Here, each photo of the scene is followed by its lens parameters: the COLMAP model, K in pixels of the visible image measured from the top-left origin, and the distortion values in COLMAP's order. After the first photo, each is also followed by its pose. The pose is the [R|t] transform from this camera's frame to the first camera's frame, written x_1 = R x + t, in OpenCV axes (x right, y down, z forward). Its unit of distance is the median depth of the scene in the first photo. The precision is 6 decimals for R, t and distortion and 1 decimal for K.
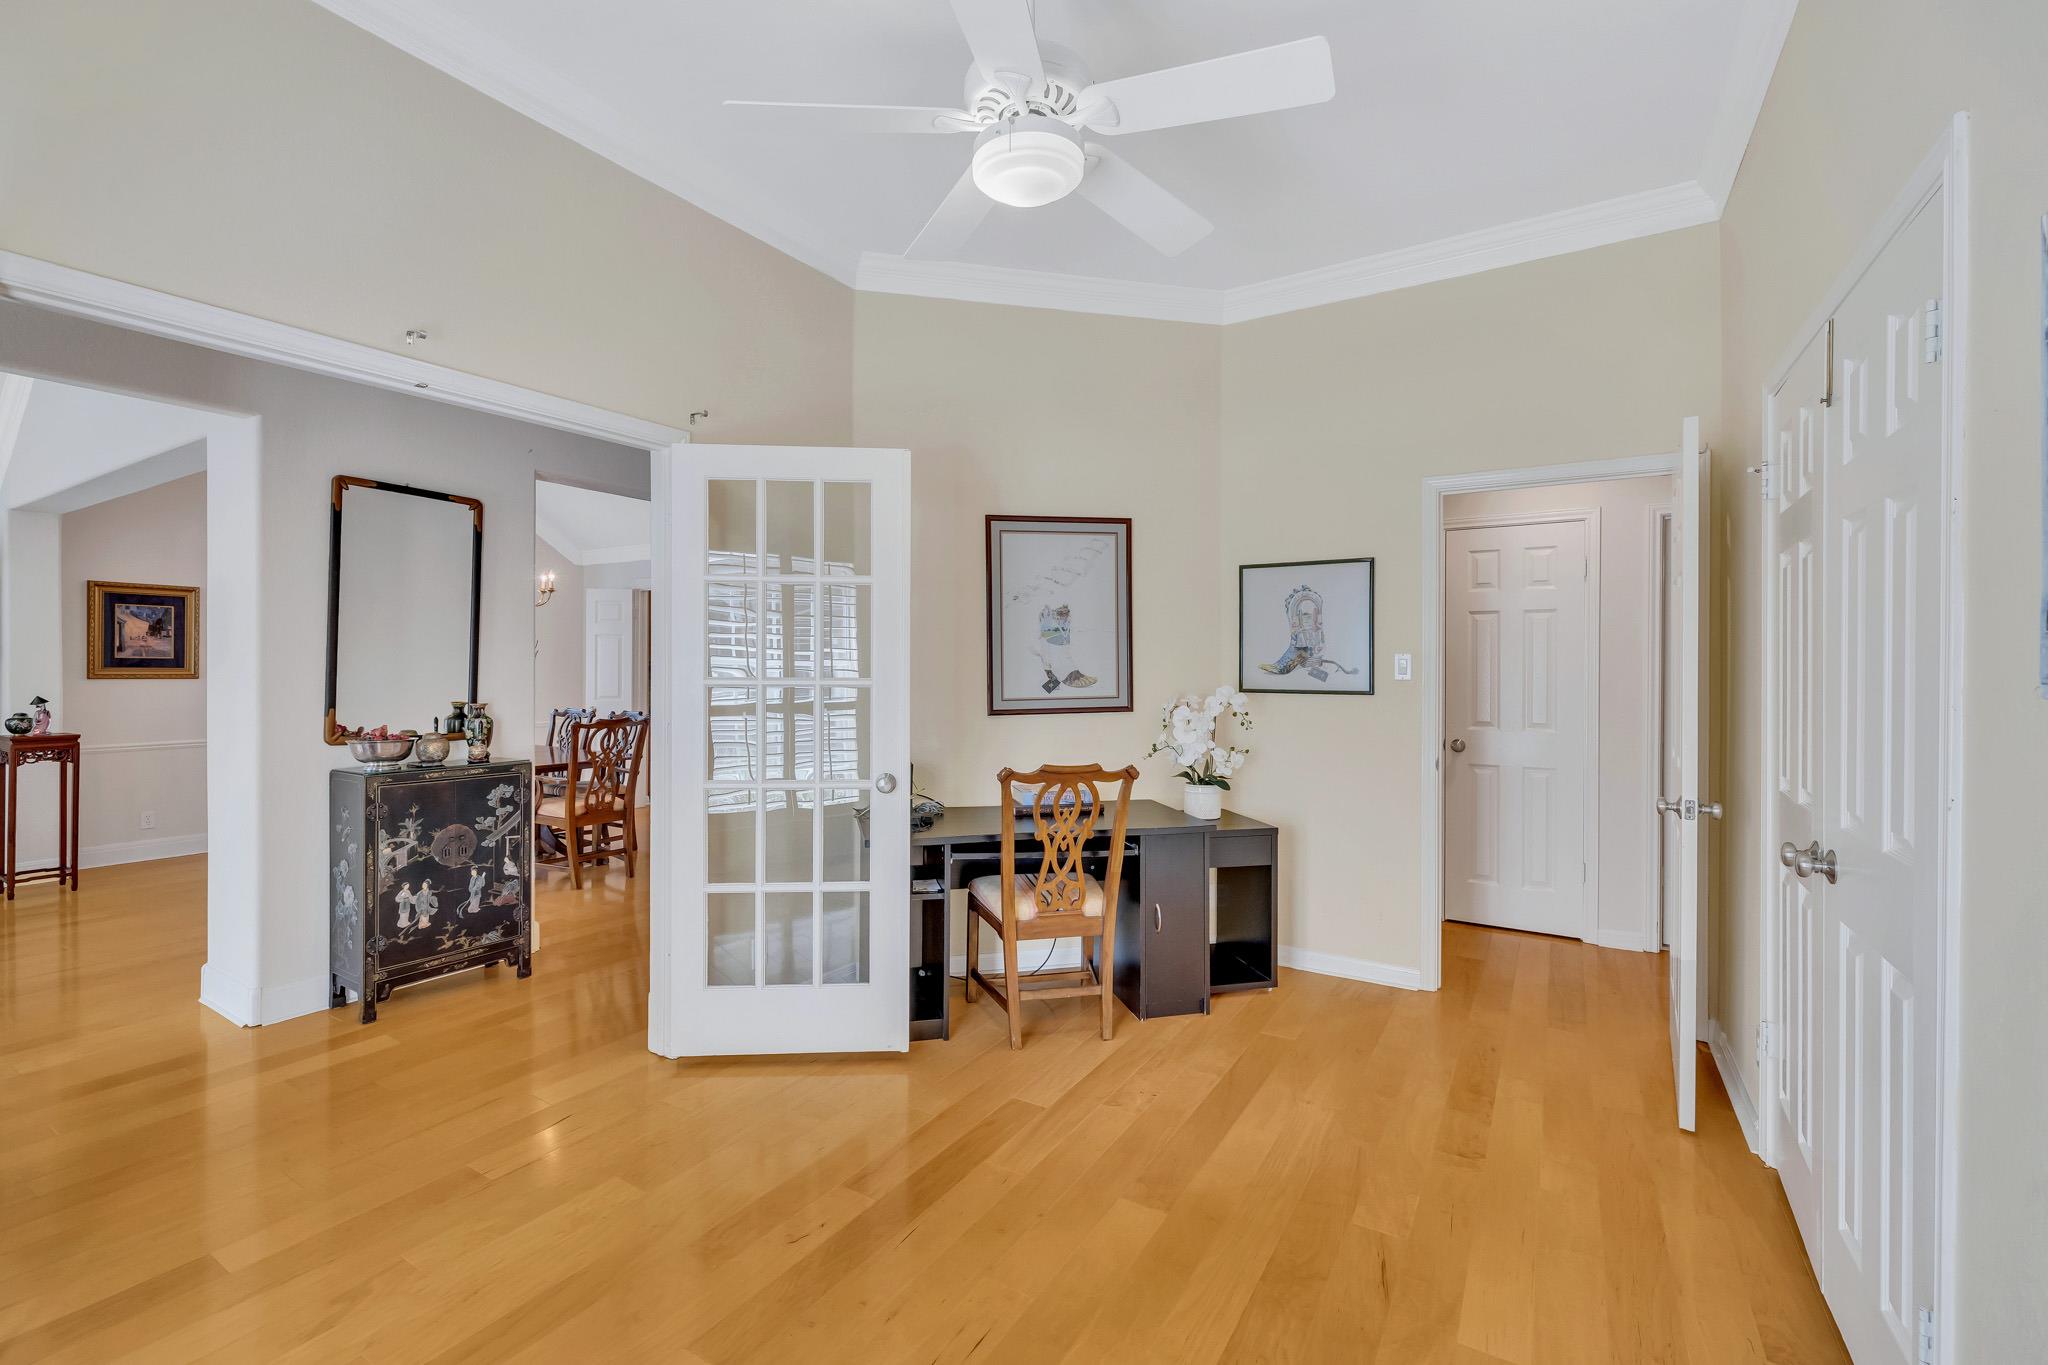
lens RADIAL K [[866.1, 0, 1025.1], [0, 866.1, 670.7], [0, 0, 1]] dist [0.001572, 0.000587]
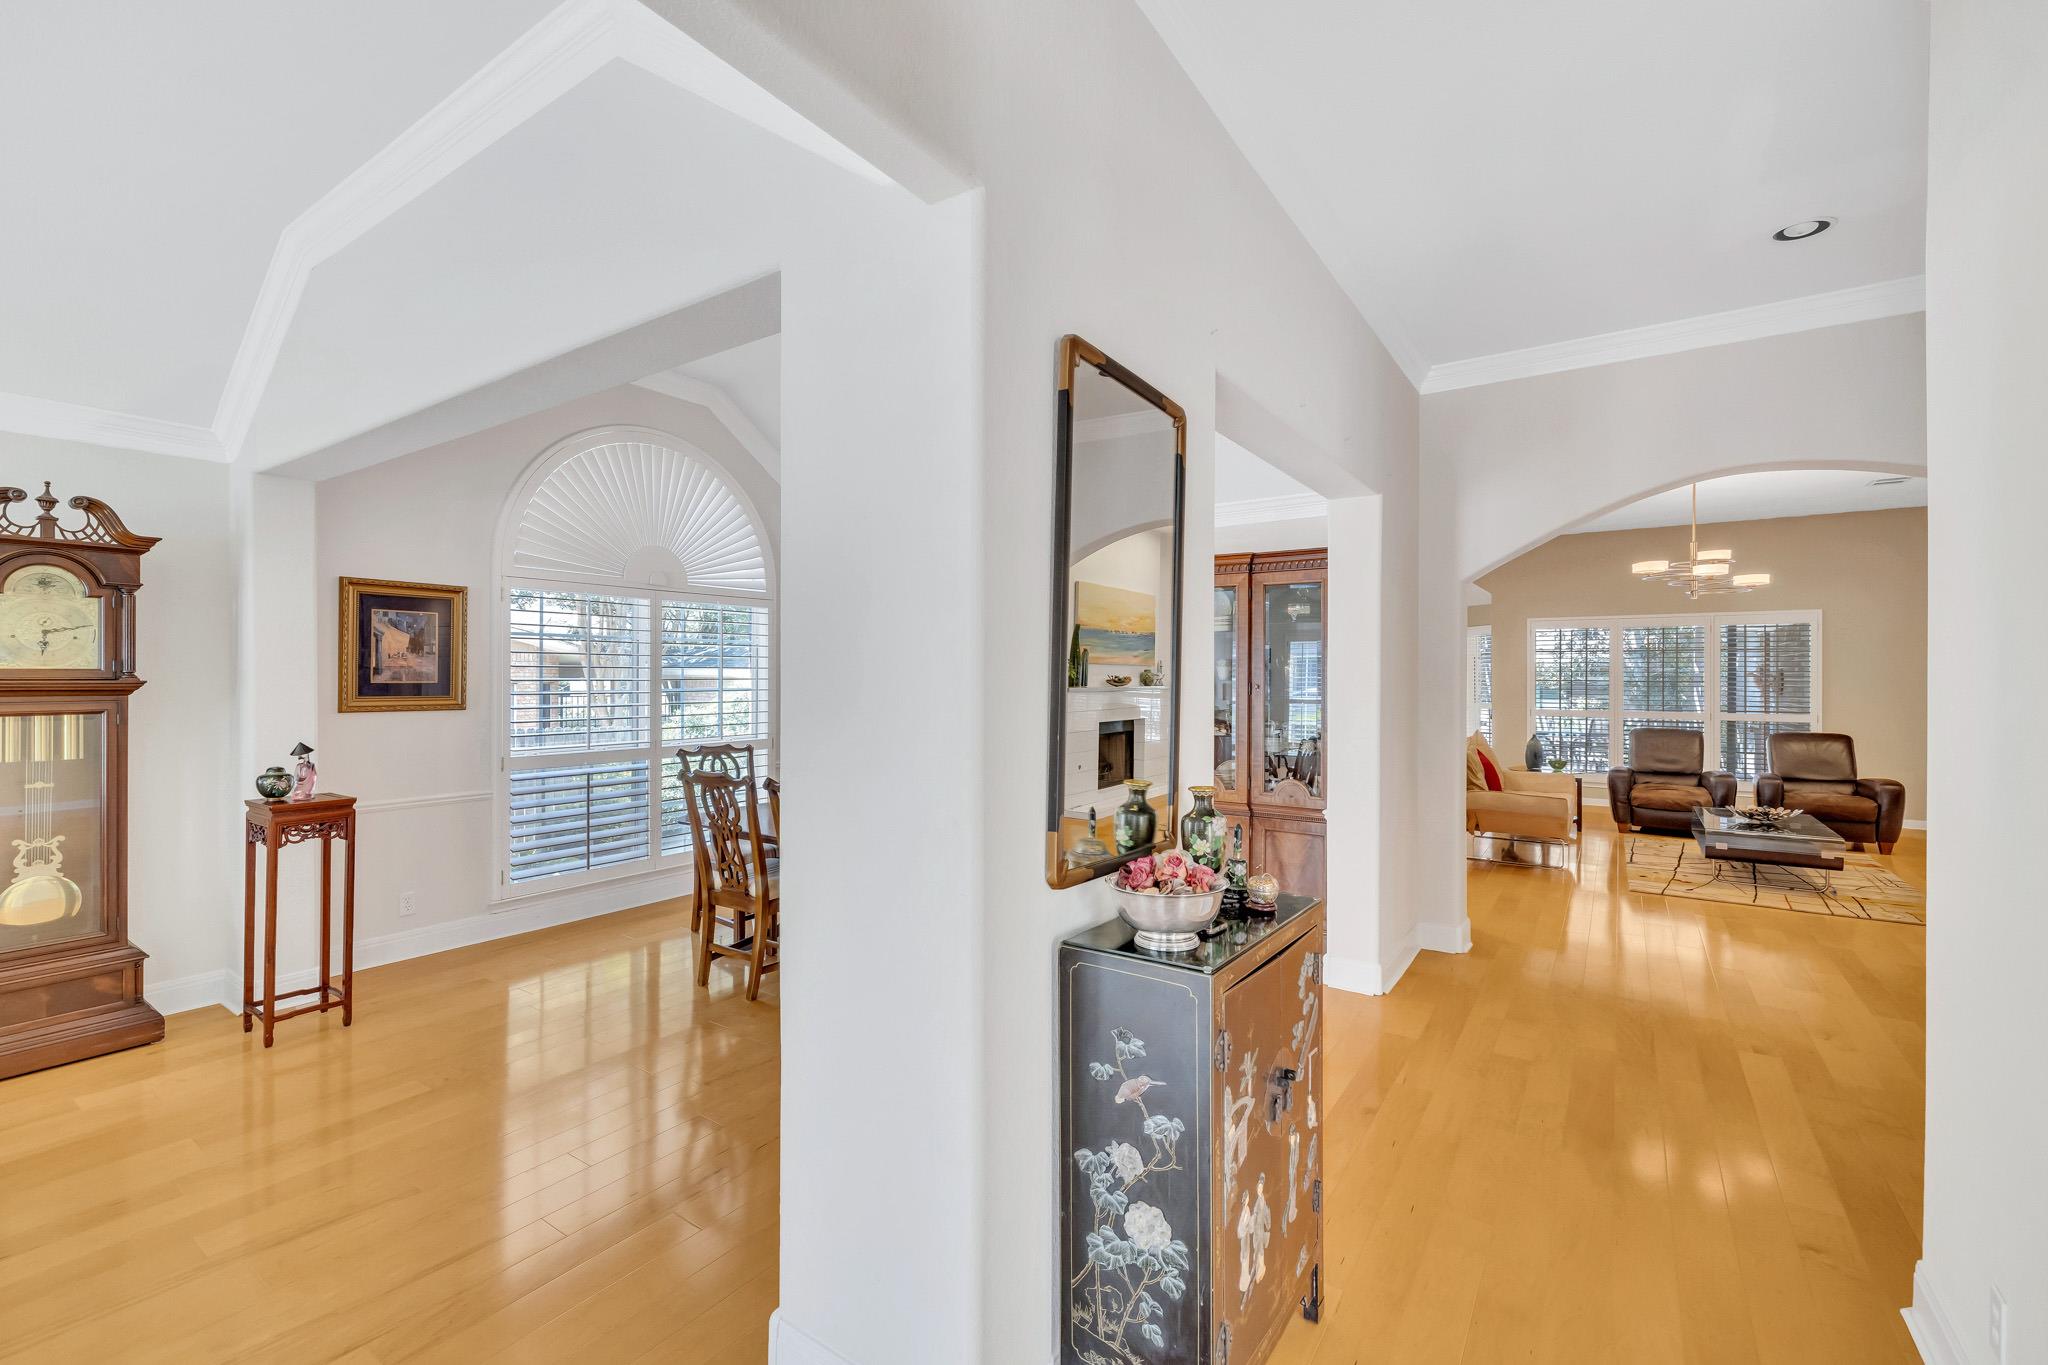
lens RADIAL K [[866.1, 0, 1028.6], [0, 866.1, 679.8], [0, 0, 1]] dist [0.001572, 0.000587]
pose [[0.998833, 0.001120, -0.048290, -0.465461], [-0.001119, 0.999999, 0.000053, -0.018304], [0.048290, 0.000001, 0.998833, 0.303081]]
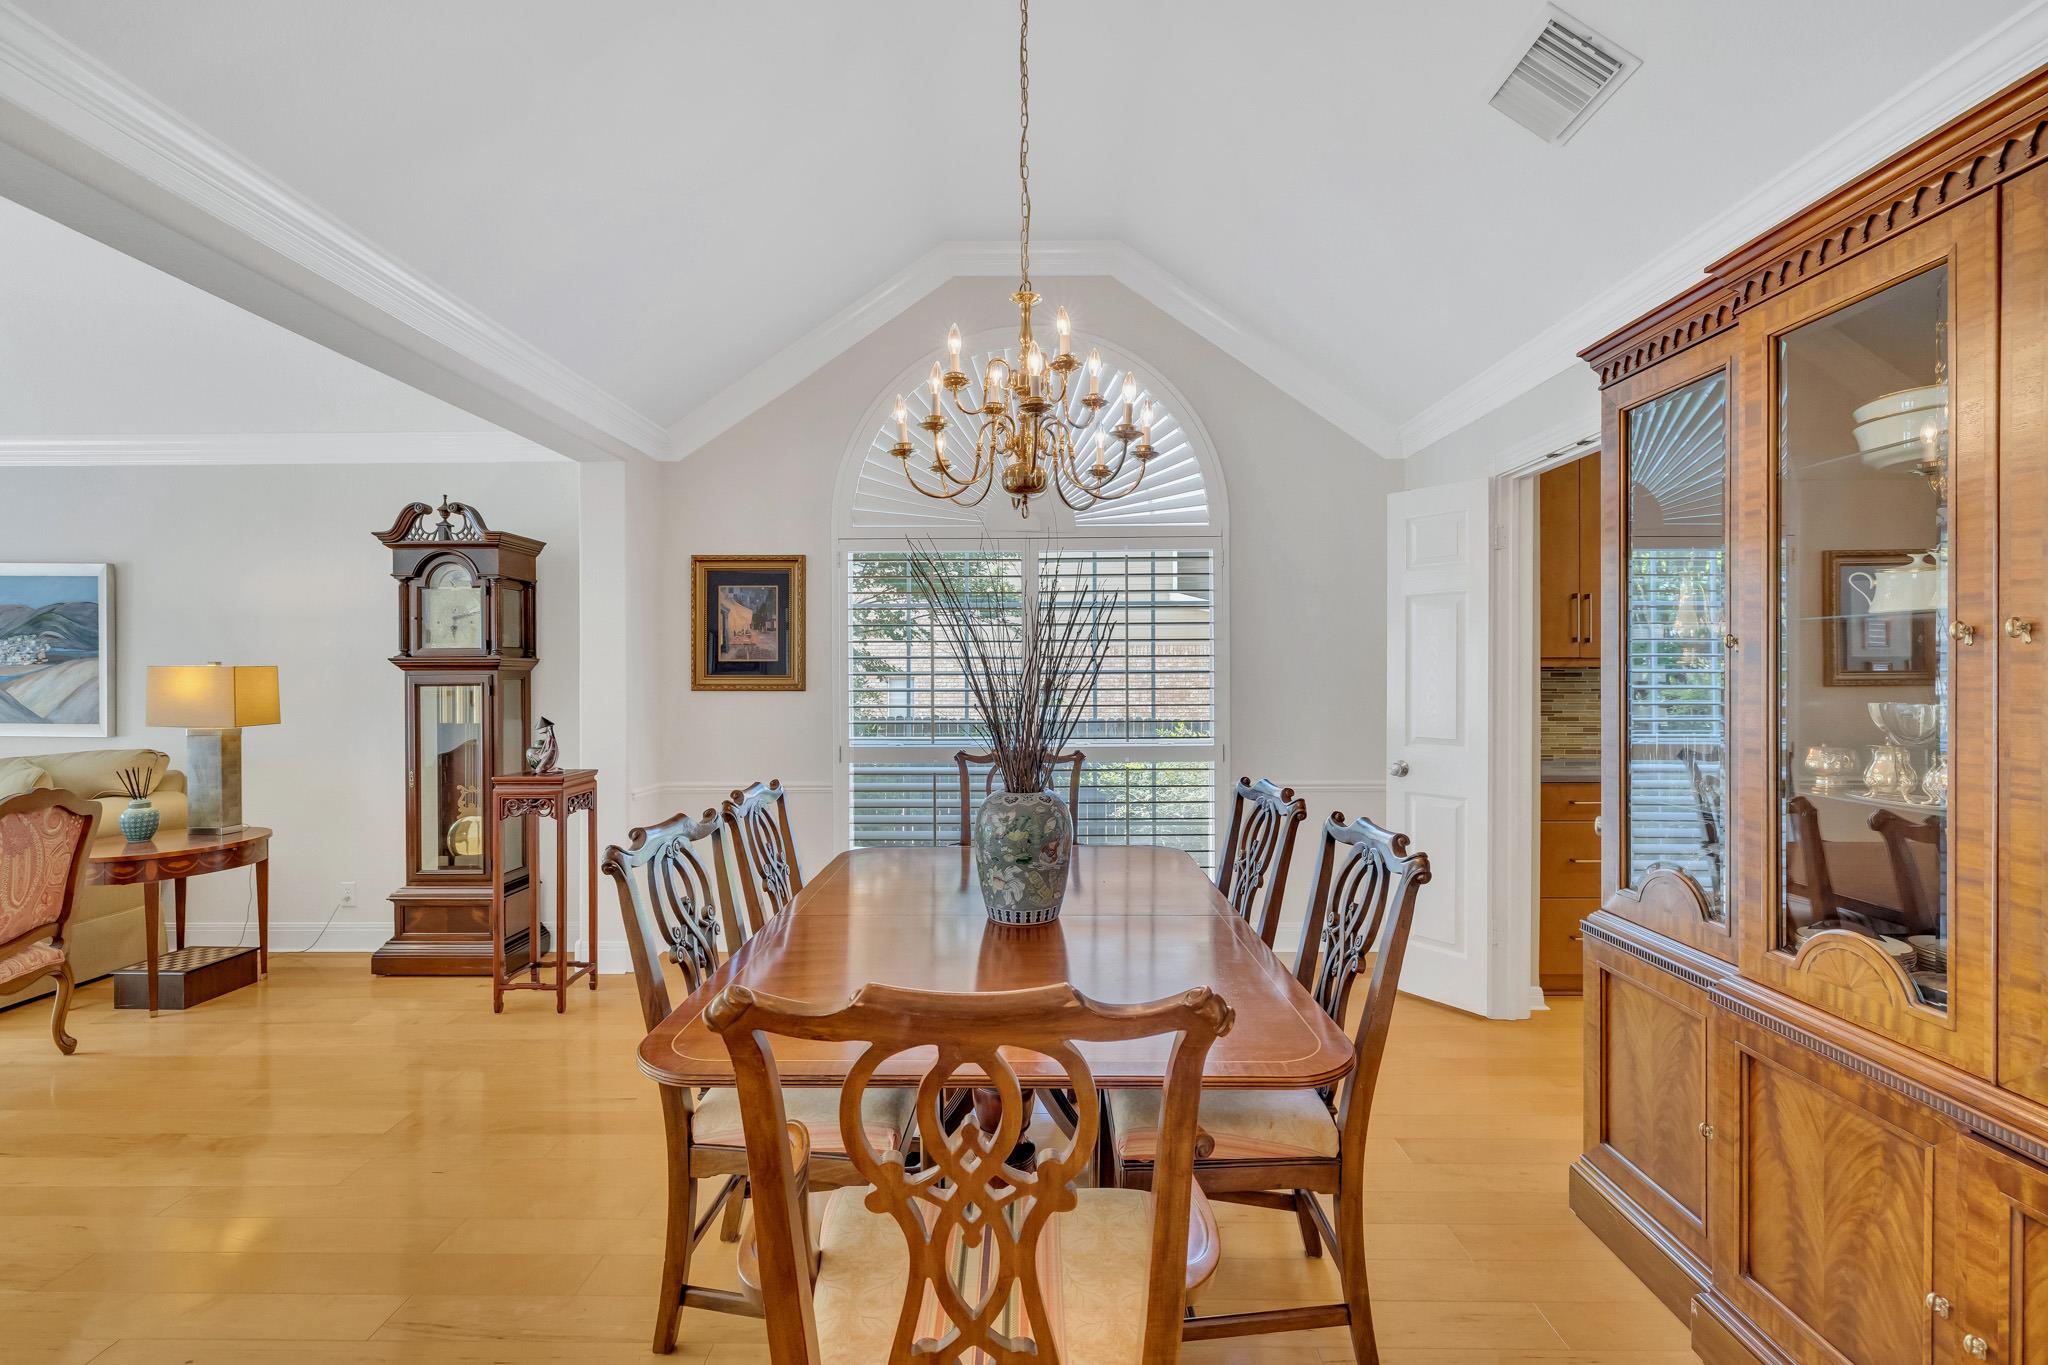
lens RADIAL K [[866.1, 0, 1024.7], [0, 866.1, 676.7], [0, 0, 1]] dist [0.001572, 0.000587]
pose [[0.510984, -0.001588, -0.859589, -0.308763], [0.001922, 0.999998, -0.000704, -0.001154], [0.859588, -0.001293, 0.510986, 0.855910]]
